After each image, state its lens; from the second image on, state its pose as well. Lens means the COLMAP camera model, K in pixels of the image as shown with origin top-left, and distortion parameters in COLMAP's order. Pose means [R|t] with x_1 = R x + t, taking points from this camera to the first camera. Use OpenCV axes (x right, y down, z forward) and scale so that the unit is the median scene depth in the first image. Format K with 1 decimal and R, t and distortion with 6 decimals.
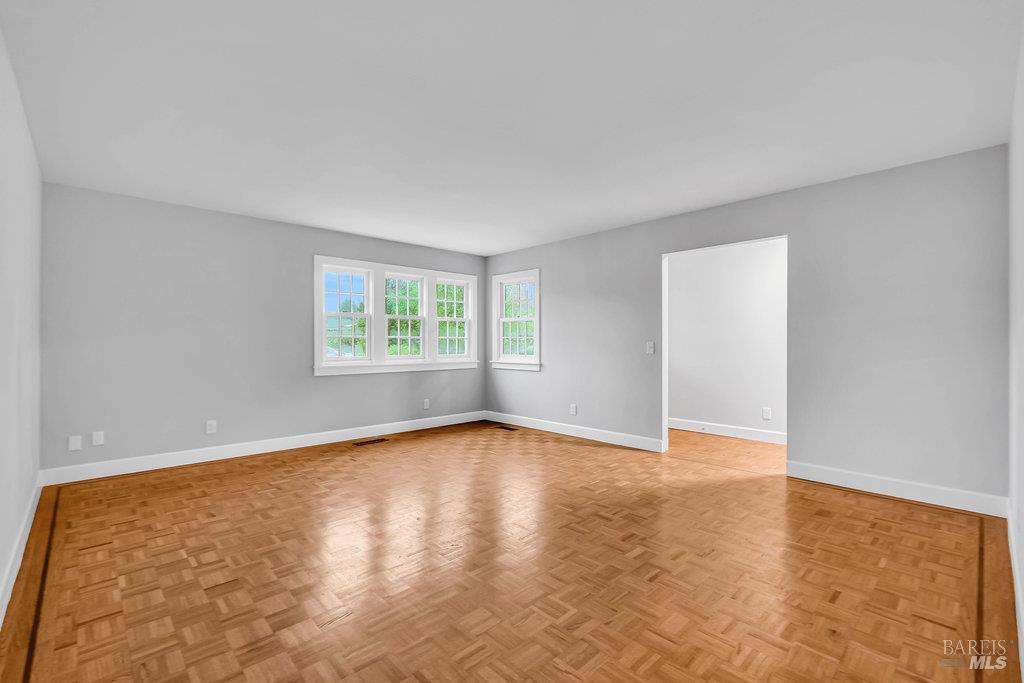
lens RADIAL K [[451.3, 0, 512.0], [0, 451.3, 341.5], [0, 0, 1]] dist [-0.003879, -0.000507]
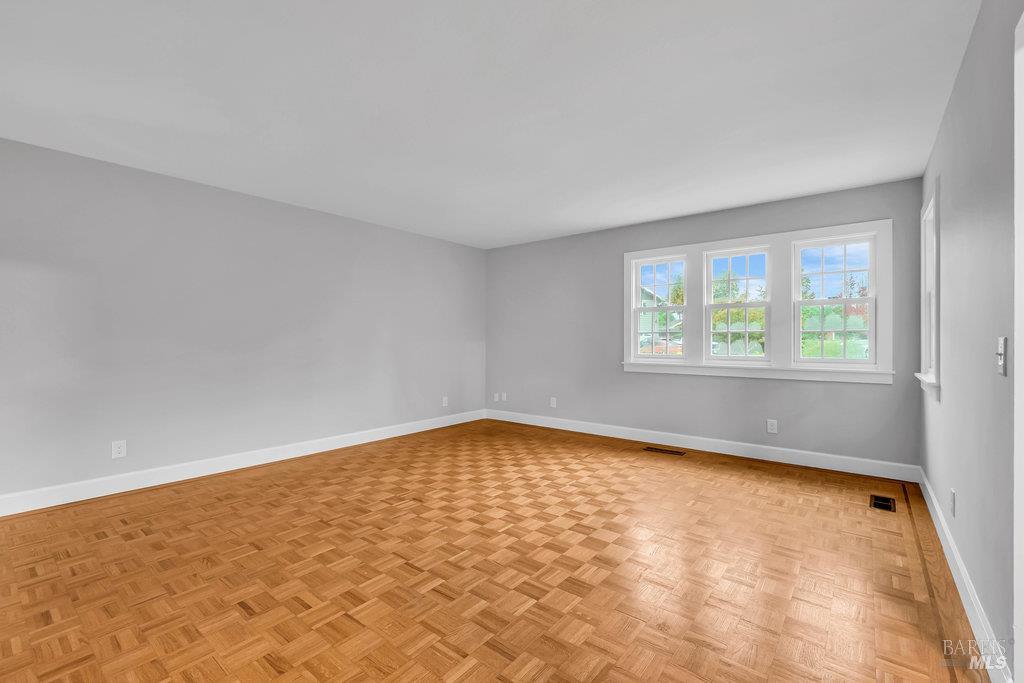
lens RADIAL K [[451.3, 0, 512.0], [0, 451.3, 341.5], [0, 0, 1]] dist [-0.003879, -0.000507]
pose [[0.129498, 0.003586, -0.991573, 0.497065], [0.000569, 0.999993, 0.003691, 0.004500], [0.991580, -0.001042, 0.129495, 0.560962]]
